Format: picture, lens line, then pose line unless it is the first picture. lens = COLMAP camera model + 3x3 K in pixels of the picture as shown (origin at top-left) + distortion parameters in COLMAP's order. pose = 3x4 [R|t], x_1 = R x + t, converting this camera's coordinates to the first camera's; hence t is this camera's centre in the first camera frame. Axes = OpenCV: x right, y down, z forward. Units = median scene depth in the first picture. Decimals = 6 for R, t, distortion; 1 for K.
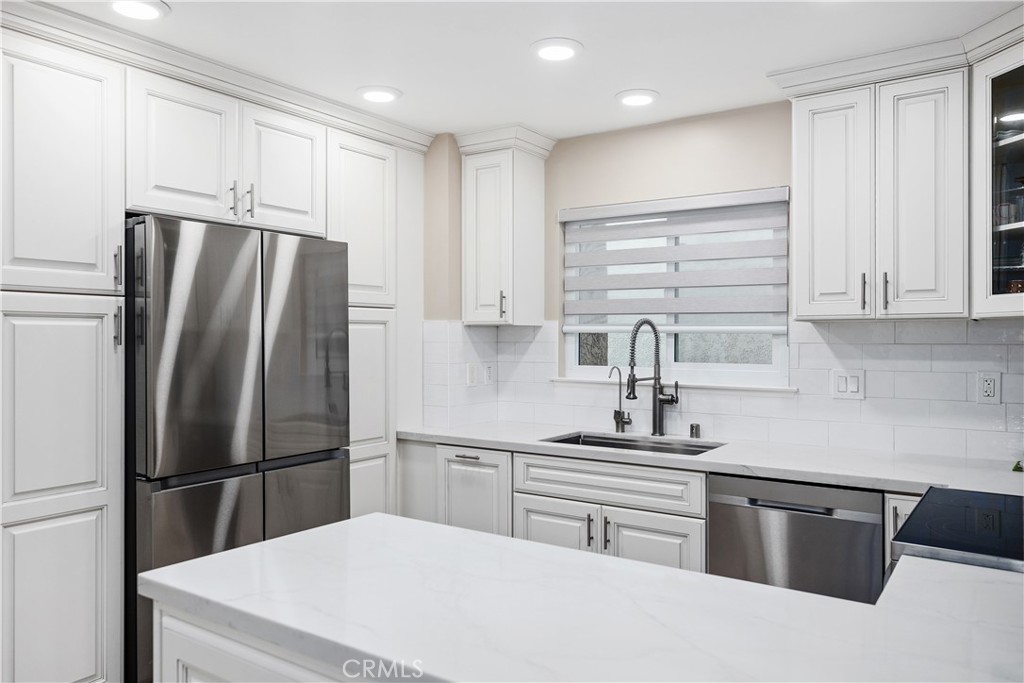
lens RADIAL K [[749.6, 0, 512.0], [0, 749.6, 341.5], [0, 0, 1]] dist [-0.003049, -0.001503]
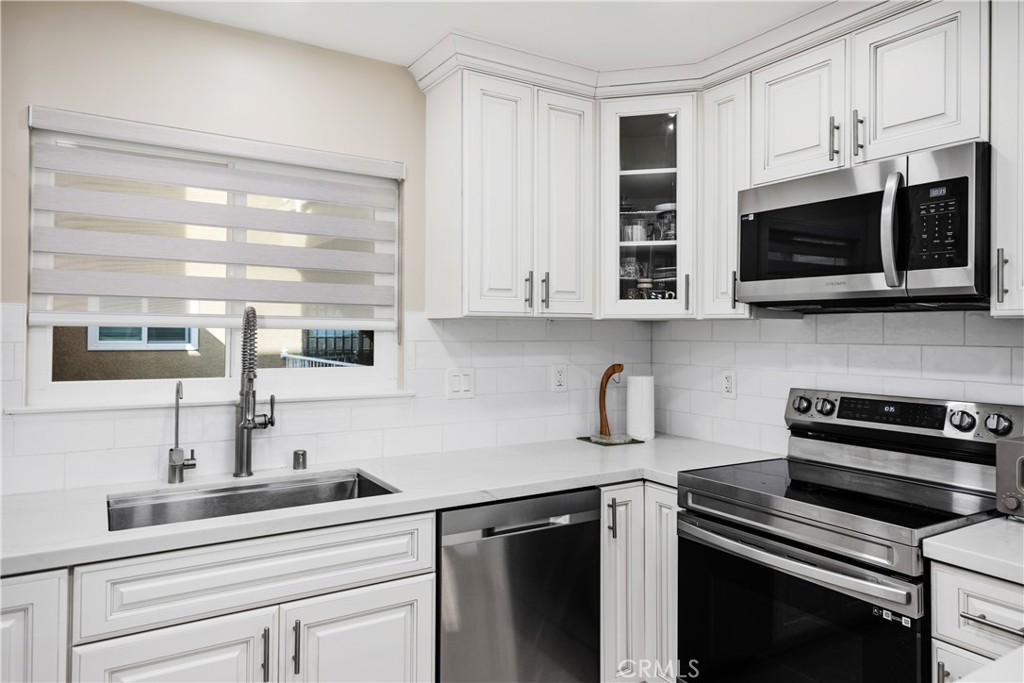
lens RADIAL K [[661.3, 0, 513.5], [0, 661.3, 327.9], [0, 0, 1]] dist [0.001365, 0.000834]
pose [[0.390584, 0.007603, 0.920536, -0.296795], [-0.000998, 0.999969, -0.007836, -0.007373], [-0.920567, 0.002142, 0.390579, 0.577292]]
